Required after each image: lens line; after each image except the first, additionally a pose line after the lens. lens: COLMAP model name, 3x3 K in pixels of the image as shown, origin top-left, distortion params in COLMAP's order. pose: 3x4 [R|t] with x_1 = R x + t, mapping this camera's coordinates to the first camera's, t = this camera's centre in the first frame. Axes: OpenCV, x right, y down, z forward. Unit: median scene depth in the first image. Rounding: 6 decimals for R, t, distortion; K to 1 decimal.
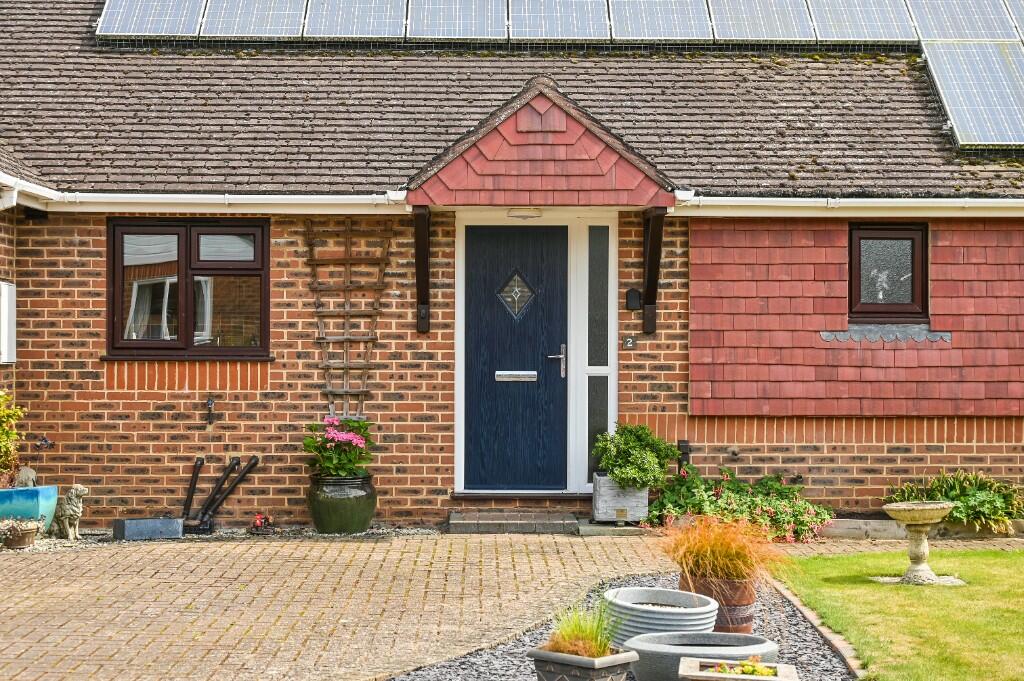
lens RADIAL K [[1817.9, 0, 512.2], [0, 1817.9, 342.7], [0, 0, 1]] dist [0.024893, 0.000000]
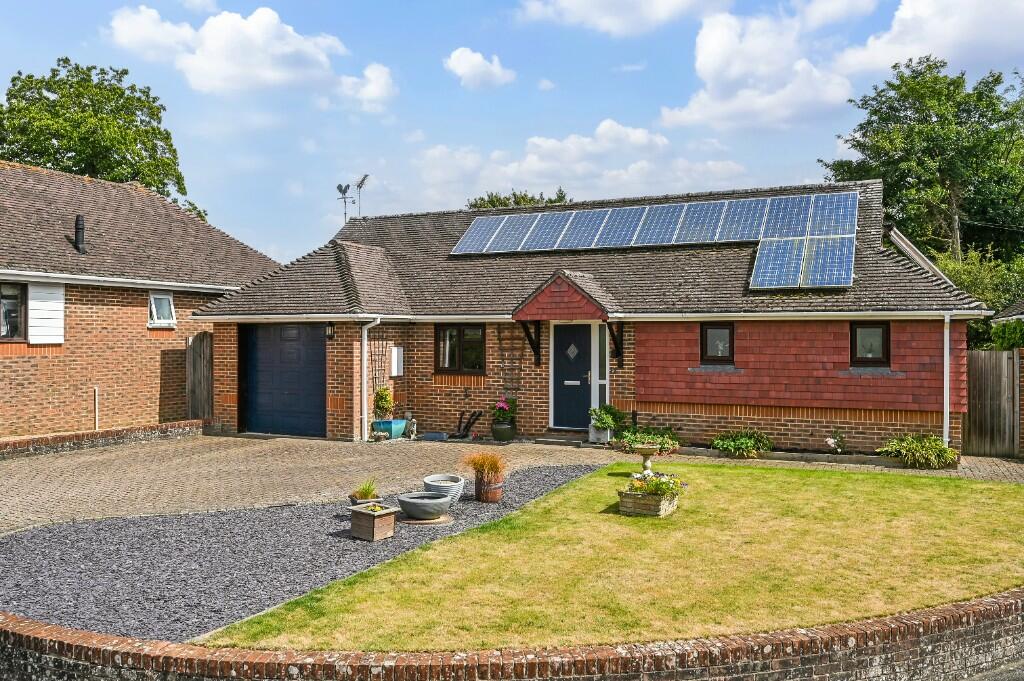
lens RADIAL K [[795.3, 0, 512.5], [0, 795.3, 336.4], [0, 0, 1]] dist [-0.002390, 0.005345]
pose [[0.901221, -0.002141, -0.433355, 0.415062], [0.002313, 0.999997, -0.000131, -0.047996], [0.433354, -0.000884, 0.901223, -0.048947]]
